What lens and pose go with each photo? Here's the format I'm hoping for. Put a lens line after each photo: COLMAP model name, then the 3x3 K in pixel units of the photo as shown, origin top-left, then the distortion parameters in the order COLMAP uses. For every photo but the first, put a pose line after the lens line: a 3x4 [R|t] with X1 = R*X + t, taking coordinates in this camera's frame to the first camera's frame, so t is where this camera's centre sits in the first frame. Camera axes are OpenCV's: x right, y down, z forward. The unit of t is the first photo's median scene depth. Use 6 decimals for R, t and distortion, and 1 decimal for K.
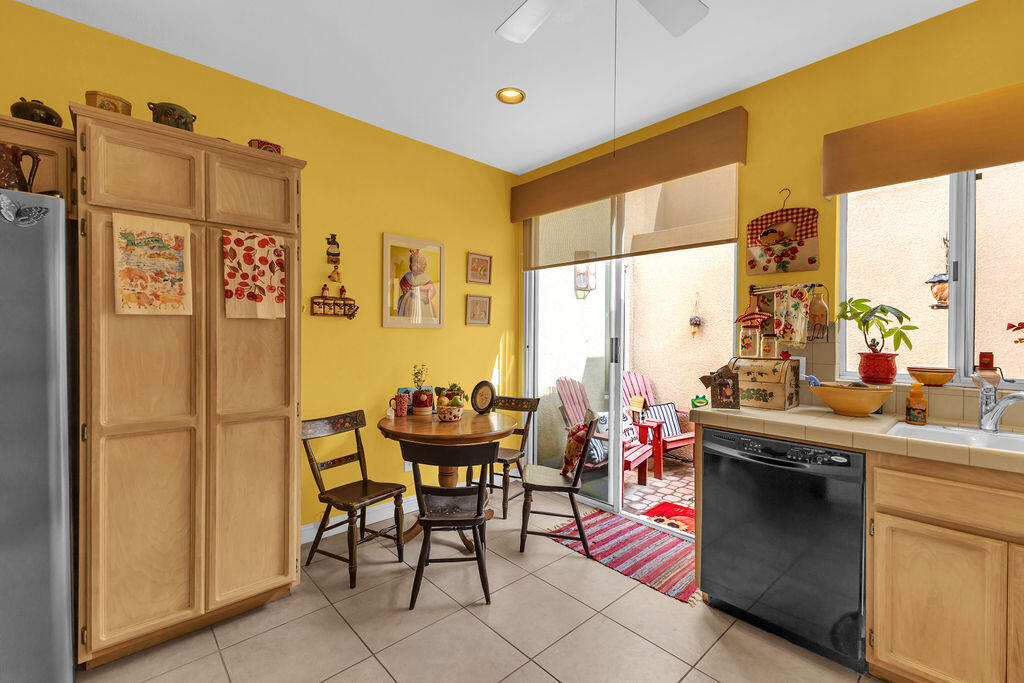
lens RADIAL K [[441.8, 0, 511.5], [0, 441.8, 337.0], [0, 0, 1]] dist [0.002442, 0.000120]
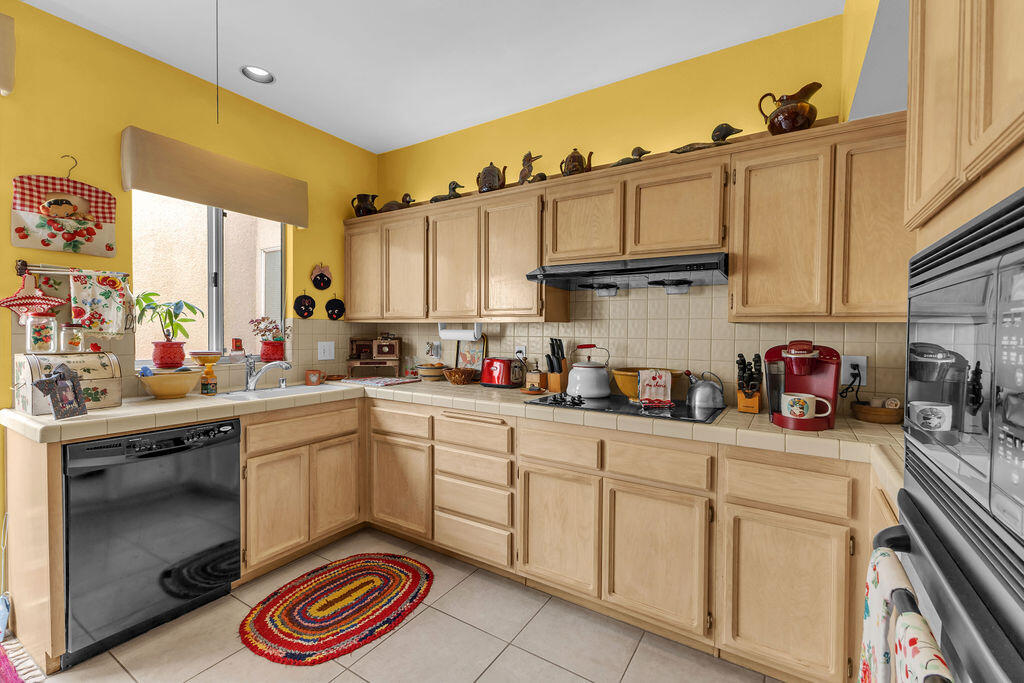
lens RADIAL K [[441.8, 0, 511.5], [0, 441.8, 340.3], [0, 0, 1]] dist [0.002442, 0.000120]
pose [[-0.264381, -0.027036, 0.964039, -0.475357], [-0.004830, 0.999632, 0.026710, -0.002495], [-0.964406, 0.002405, -0.264414, 0.419478]]
